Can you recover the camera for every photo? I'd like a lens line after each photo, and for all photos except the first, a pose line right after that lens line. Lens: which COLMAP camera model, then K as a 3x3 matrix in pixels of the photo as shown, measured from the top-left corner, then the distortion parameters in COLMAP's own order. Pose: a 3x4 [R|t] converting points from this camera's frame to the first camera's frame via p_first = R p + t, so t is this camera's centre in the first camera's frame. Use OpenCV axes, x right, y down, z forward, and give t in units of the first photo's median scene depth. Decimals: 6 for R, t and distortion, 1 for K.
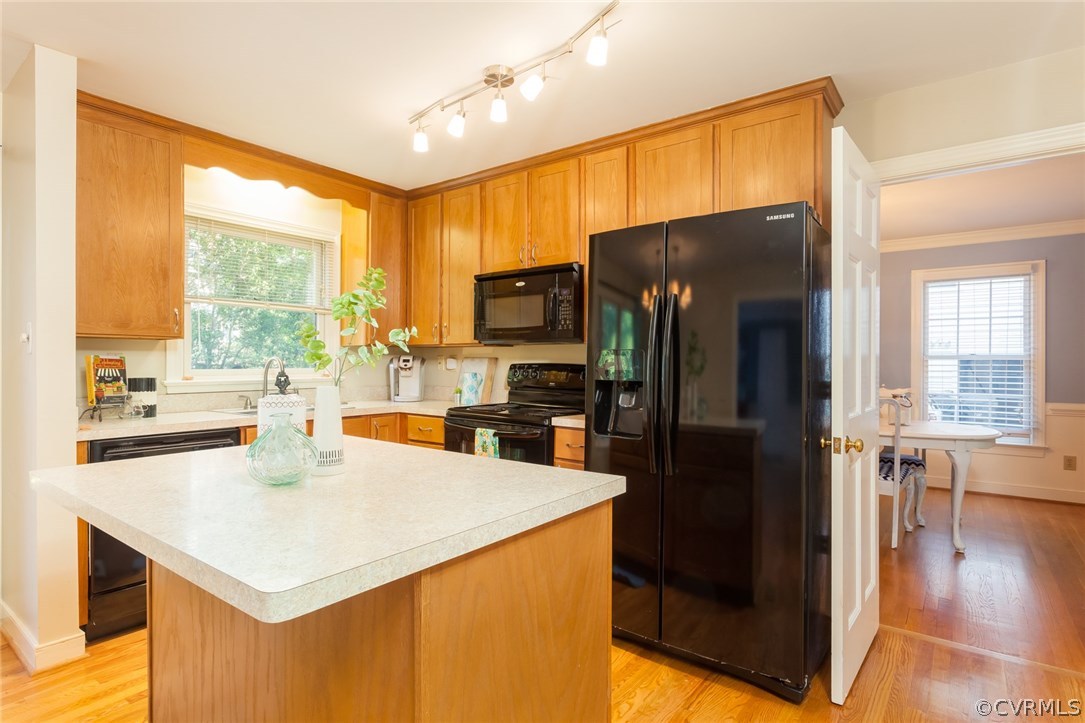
lens RADIAL K [[559.0, 0, 531.1], [0, 559.0, 361.3], [0, 0, 1]] dist [-0.002943, 0.002123]
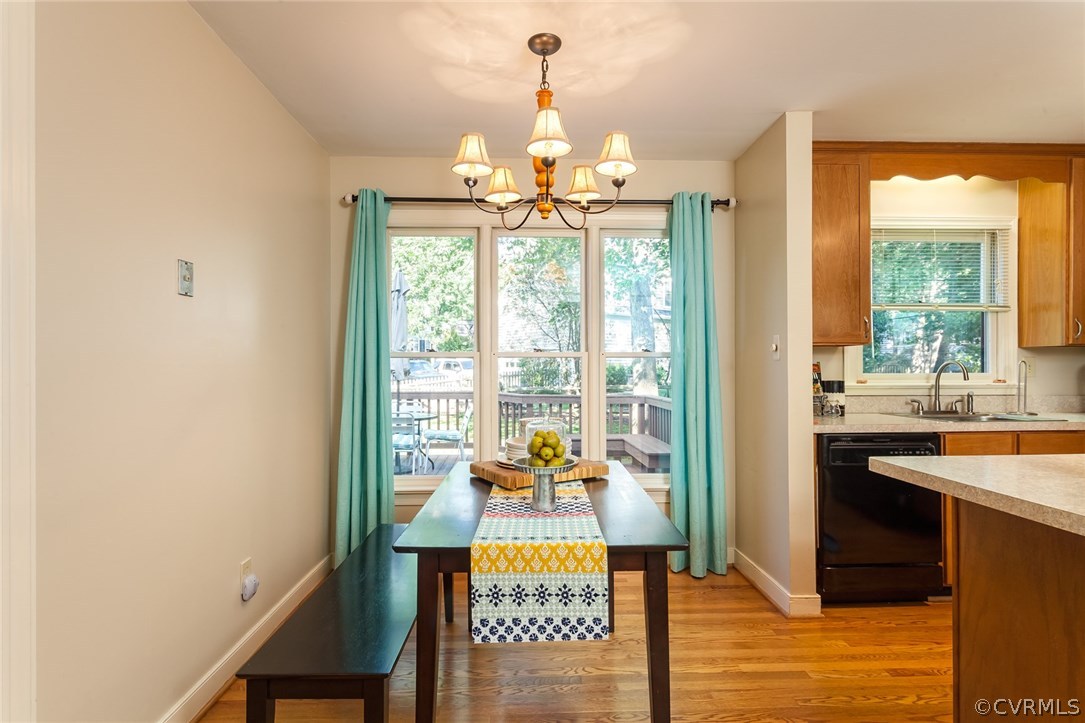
lens RADIAL K [[559.0, 0, 541.1], [0, 559.0, 363.2], [0, 0, 1]] dist [-0.002943, 0.002123]
pose [[0.641447, -0.004151, -0.767156, -0.215820], [0.003169, 0.999991, -0.002762, -0.004181], [0.767161, -0.000659, 0.641454, -0.169770]]
